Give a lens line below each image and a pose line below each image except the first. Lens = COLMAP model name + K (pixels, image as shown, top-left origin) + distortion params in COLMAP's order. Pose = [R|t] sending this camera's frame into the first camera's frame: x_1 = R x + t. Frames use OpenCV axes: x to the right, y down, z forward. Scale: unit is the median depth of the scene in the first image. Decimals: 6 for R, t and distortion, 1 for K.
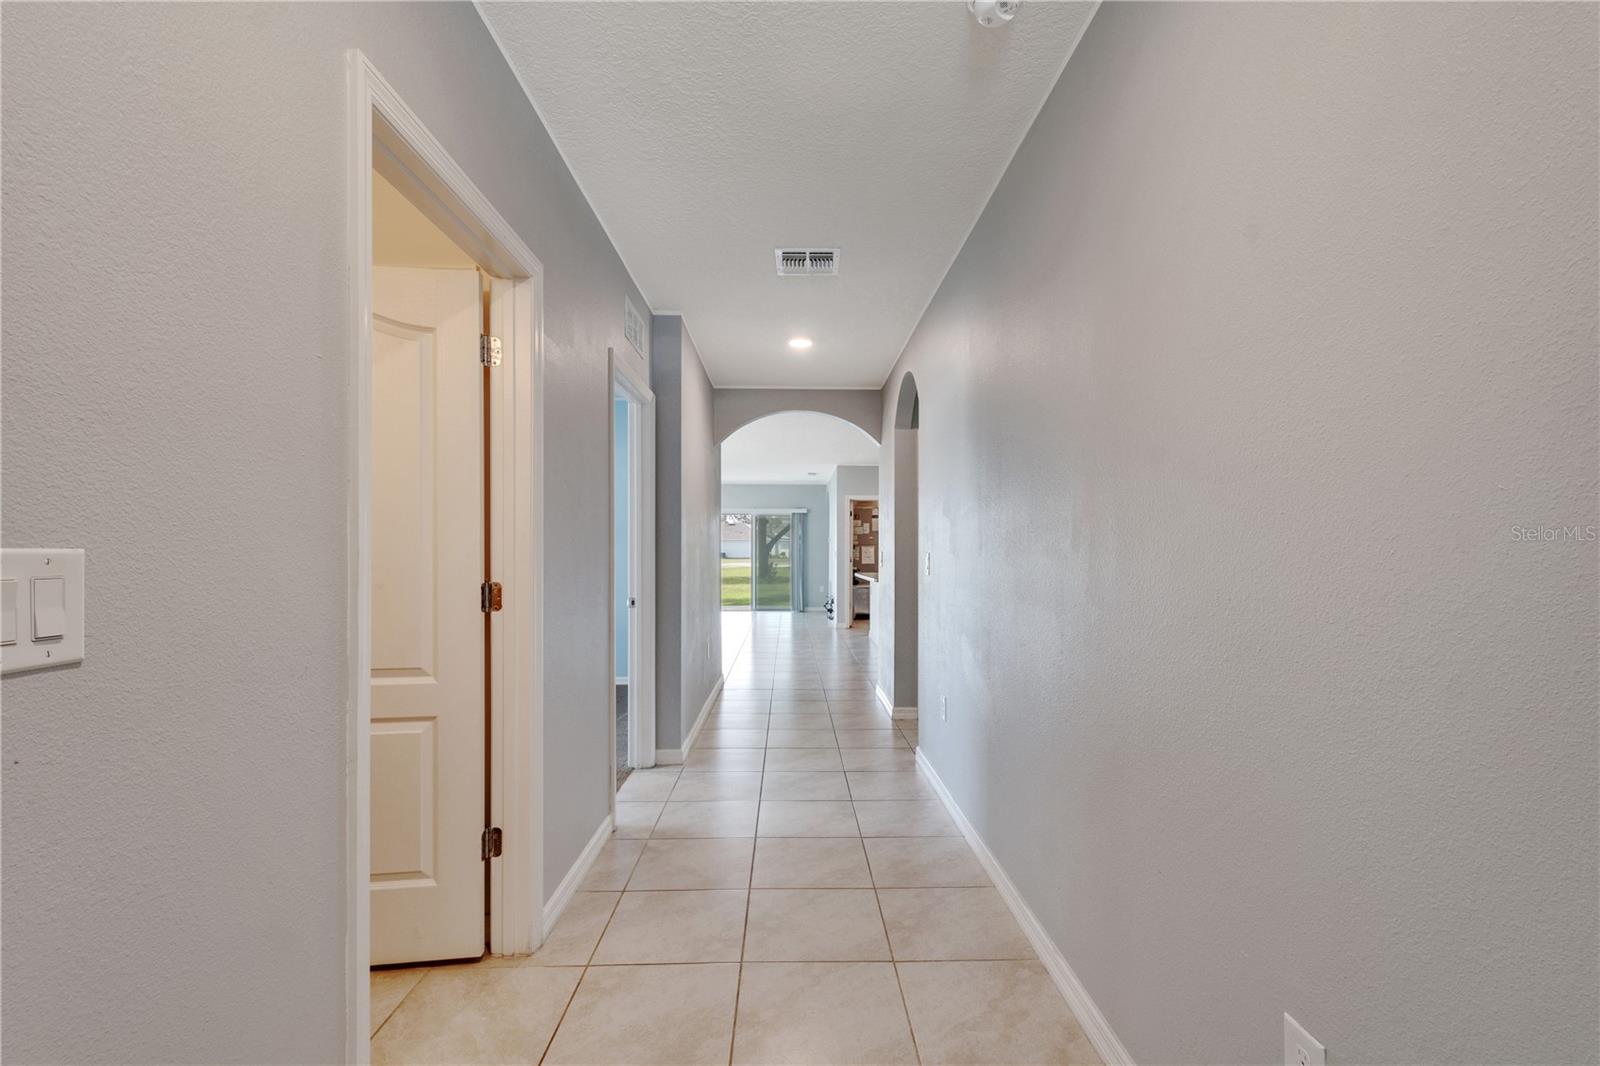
lens RADIAL K [[697.6, 0, 804.0], [0, 697.6, 548.3], [0, 0, 1]] dist [0.003759, 0.000354]
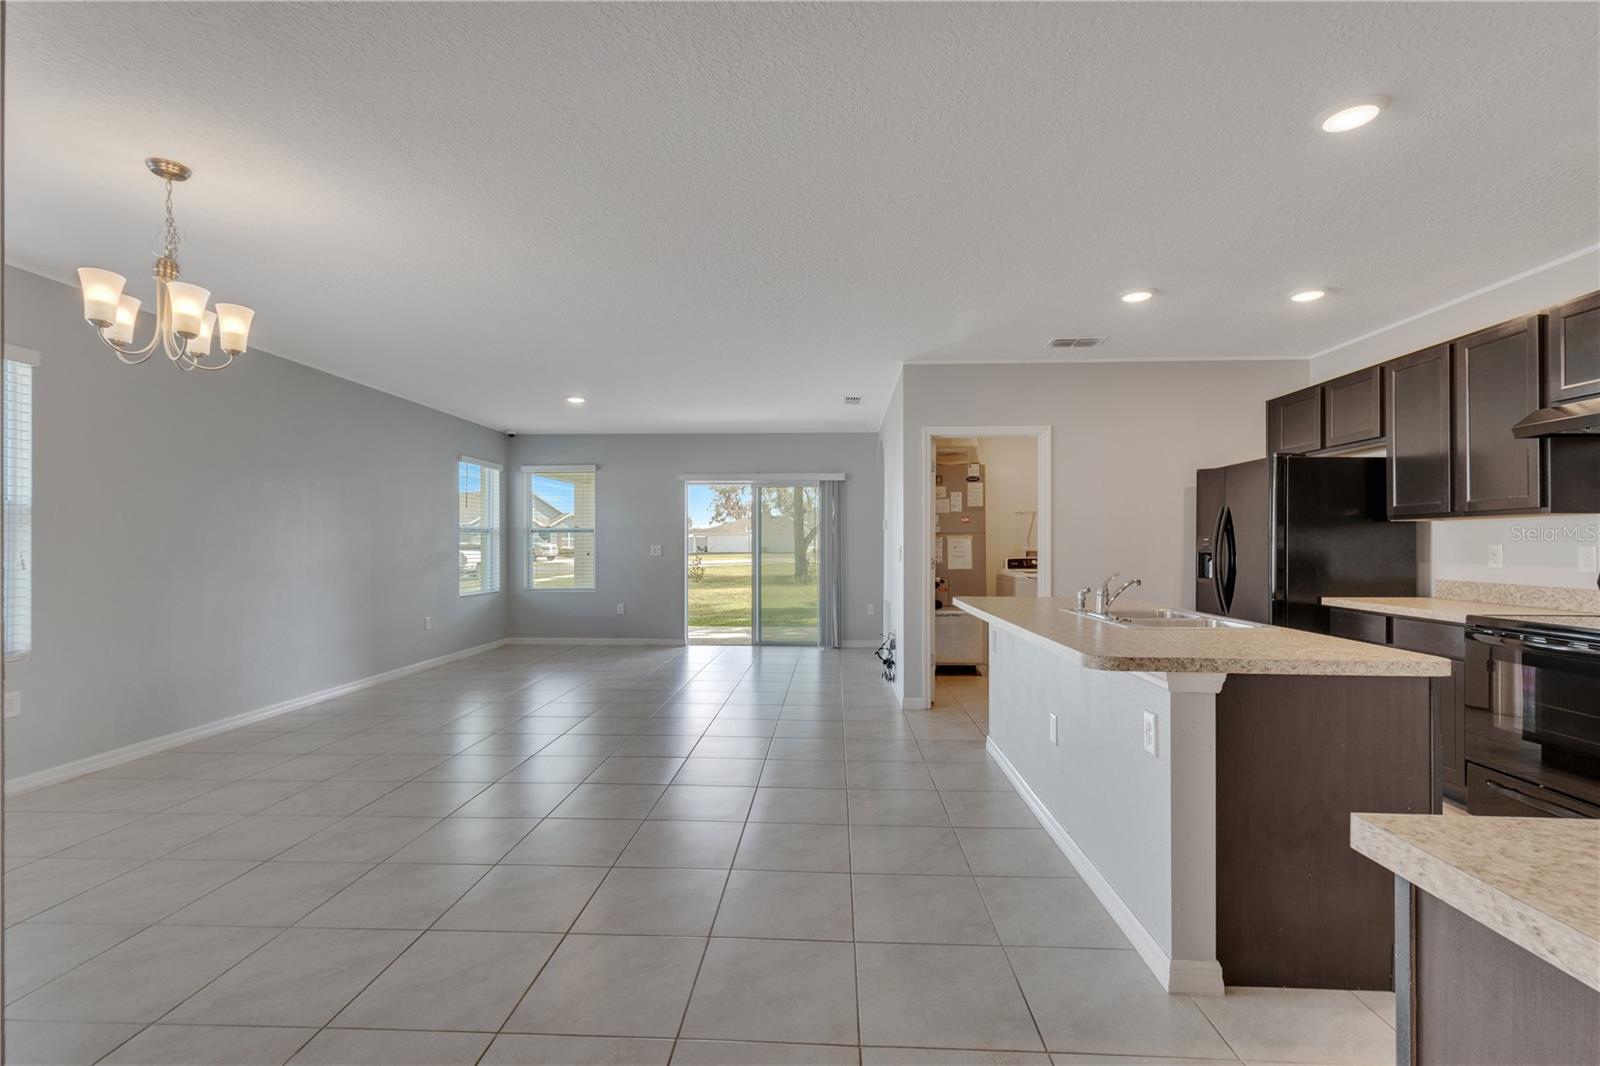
lens RADIAL K [[697.6, 0, 804.0], [0, 697.6, 548.3], [0, 0, 1]] dist [0.003759, 0.000354]
pose [[0.997785, -0.003567, -0.066430, 0.010440], [0.004135, 0.999956, 0.008417, 0.001534], [0.066398, -0.008673, 0.997756, 0.507165]]
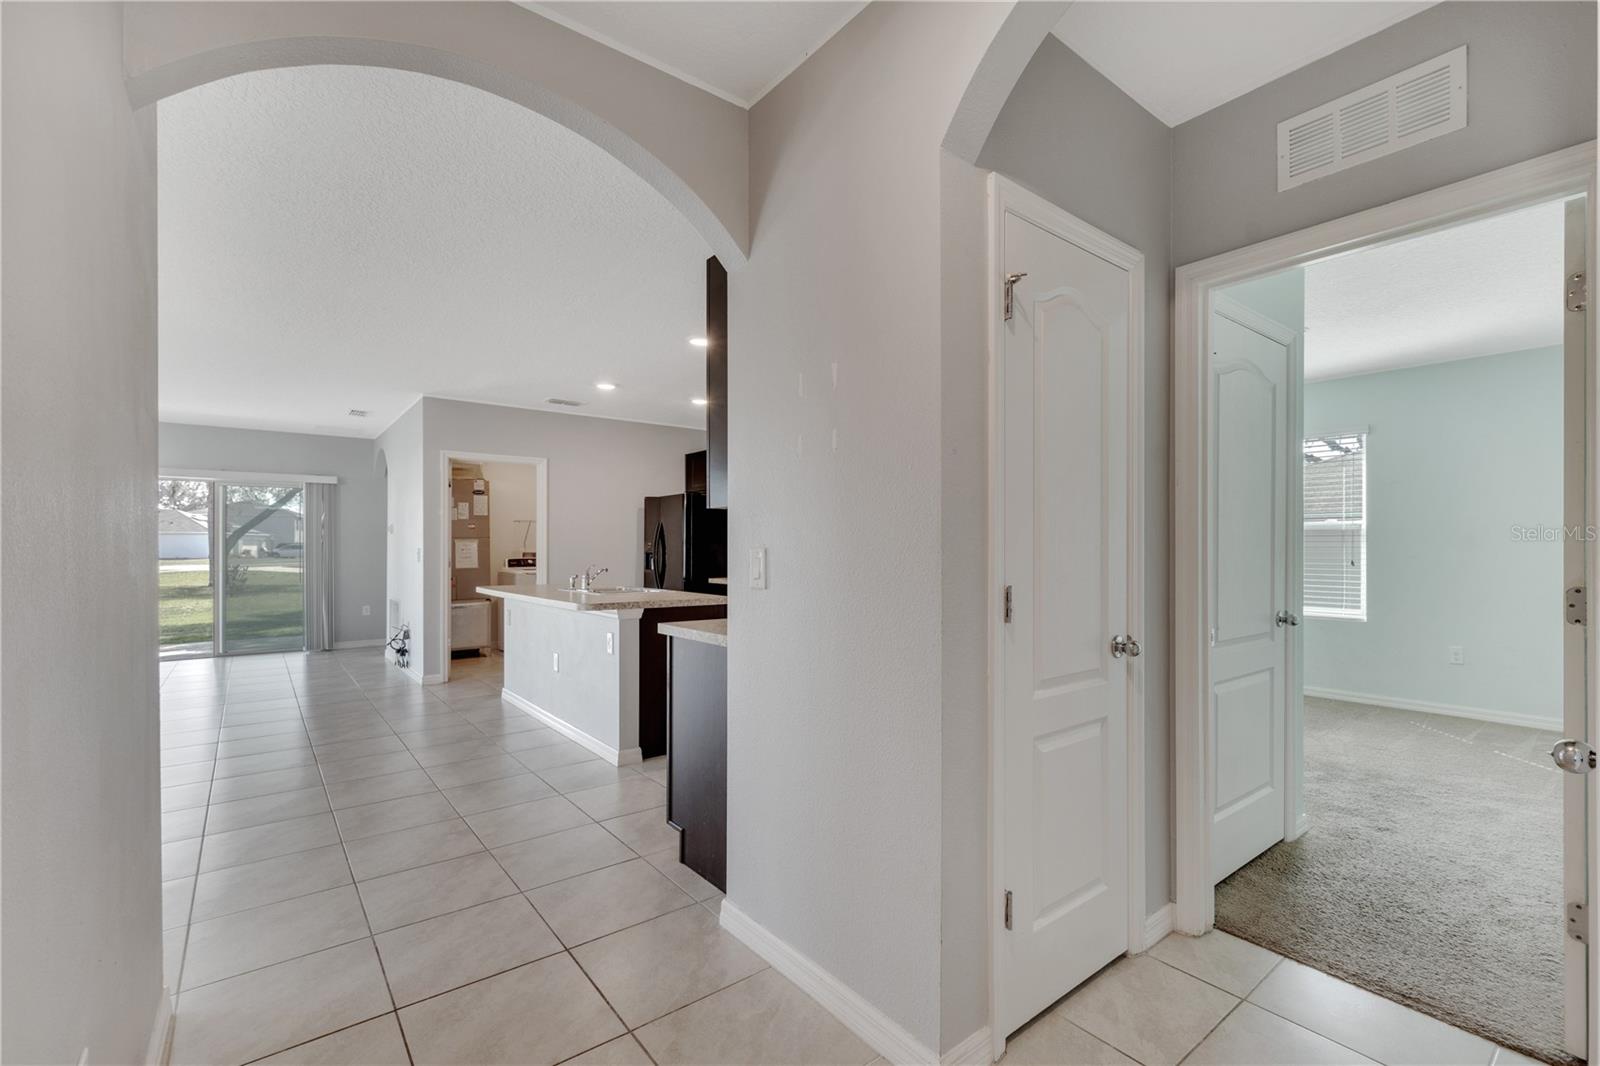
lens RADIAL K [[697.6, 0, 804.0], [0, 697.6, 548.3], [0, 0, 1]] dist [0.003759, 0.000354]
pose [[0.797666, -0.003901, 0.603087, -0.046742], [0.000606, 0.999984, 0.005668, 0.001236], [-0.603099, -0.004156, 0.797655, 0.352705]]
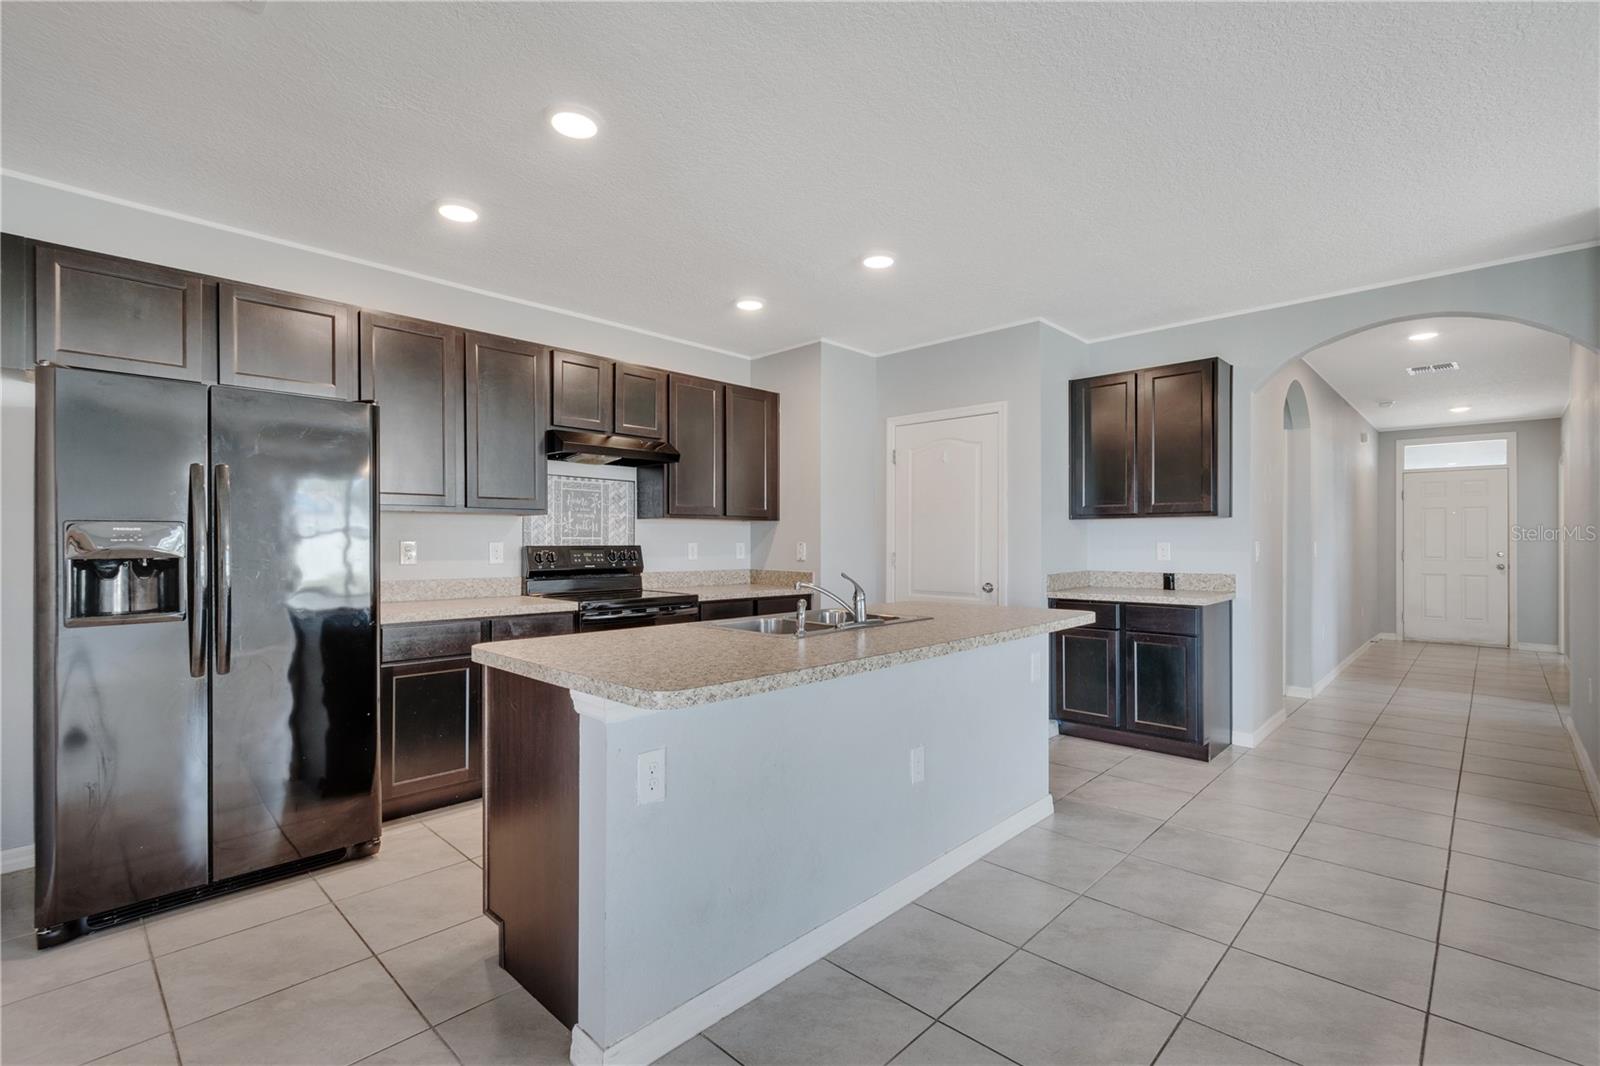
lens RADIAL K [[727.6, 0, 800.7], [0, 727.6, 540.1], [0, 0, 1]] dist [0.002727, 0.000492]
pose [[-0.706716, -0.003327, 0.707490, -0.046530], [-0.004747, 0.999989, -0.000039, 0.002538], [-0.707482, -0.003386, -0.706723, 0.956018]]
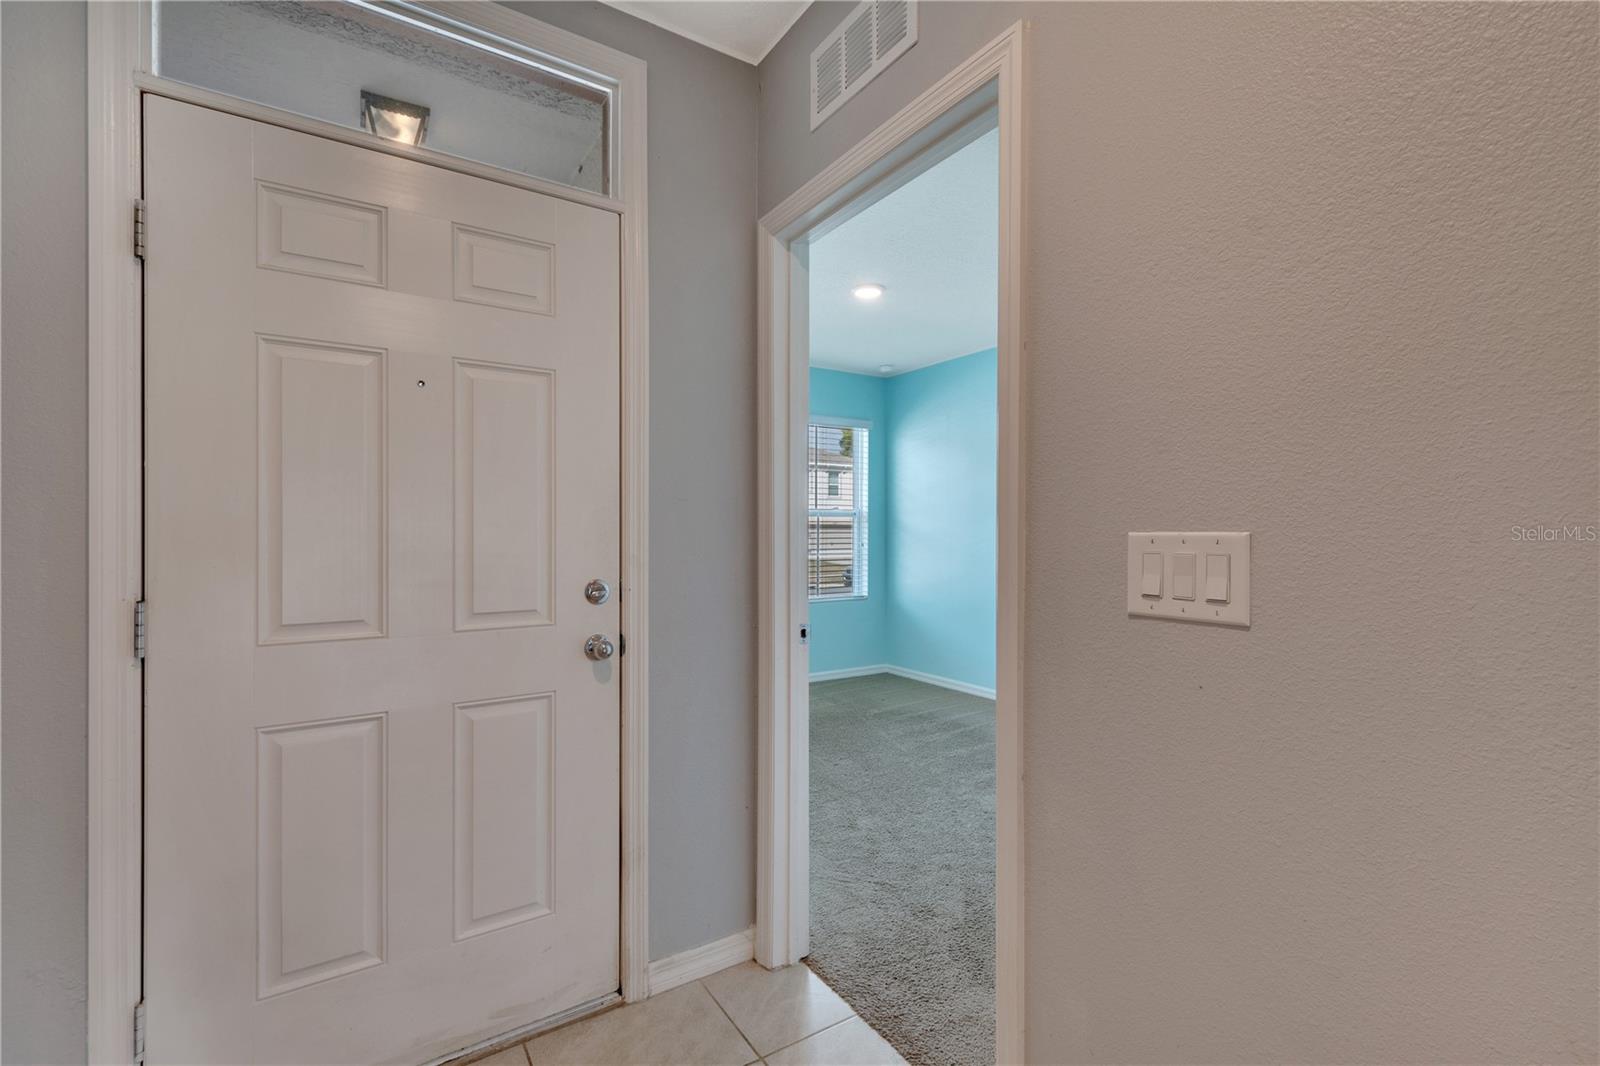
lens RADIAL K [[688.6, 0, 797.1], [0, 688.6, 528.0], [0, 0, 1]] dist [0.000967, 0.000405]
pose [[-0.857179, -0.002351, -0.515014, 0.015303], [-0.000101, 0.999990, -0.004398, -0.000073], [0.515019, -0.003718, -0.857171, 0.106674]]
